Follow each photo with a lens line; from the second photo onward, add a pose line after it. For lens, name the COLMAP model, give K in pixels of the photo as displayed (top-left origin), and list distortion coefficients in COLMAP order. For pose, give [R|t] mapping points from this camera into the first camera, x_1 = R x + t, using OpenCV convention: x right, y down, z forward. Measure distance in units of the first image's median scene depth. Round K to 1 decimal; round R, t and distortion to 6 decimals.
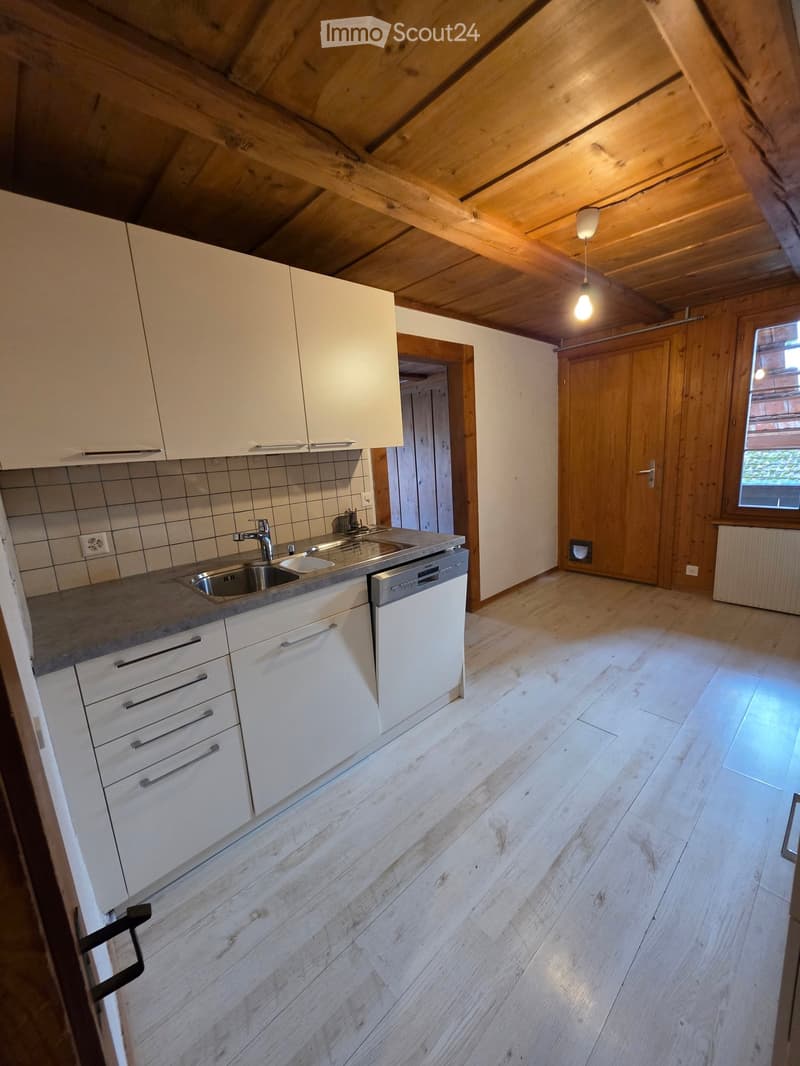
lens RADIAL K [[429.6, 0, 400.0], [0, 429.6, 533.0], [0, 0, 1]] dist [-0.000042, -0.000231]
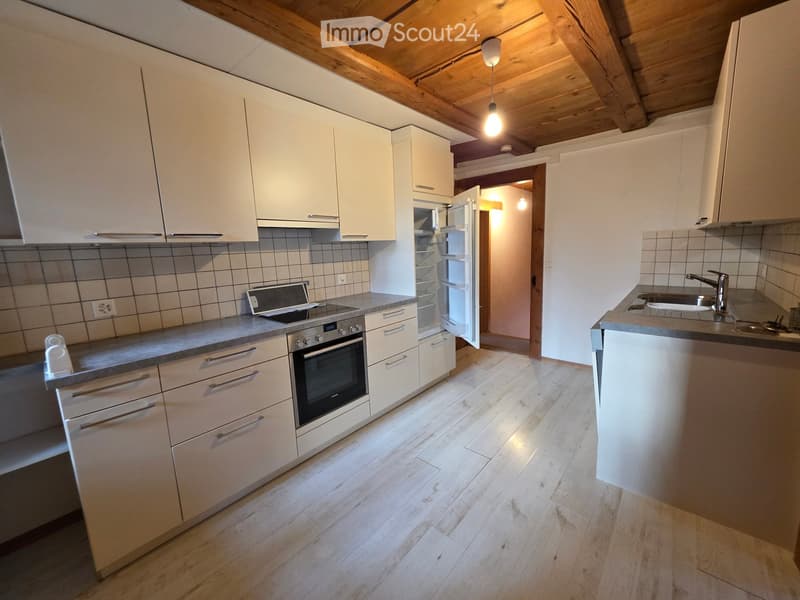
lens RADIAL K [[322.4, 0, 400.0], [0, 322.4, 300.0], [0, 0, 1]] dist [-0.000042, -0.000231]
pose [[-0.989143, 0.117400, -0.088393, 0.649489], [0.080030, 0.934808, 0.346019, -0.326554], [0.123254, 0.335188, -0.934054, 1.559488]]
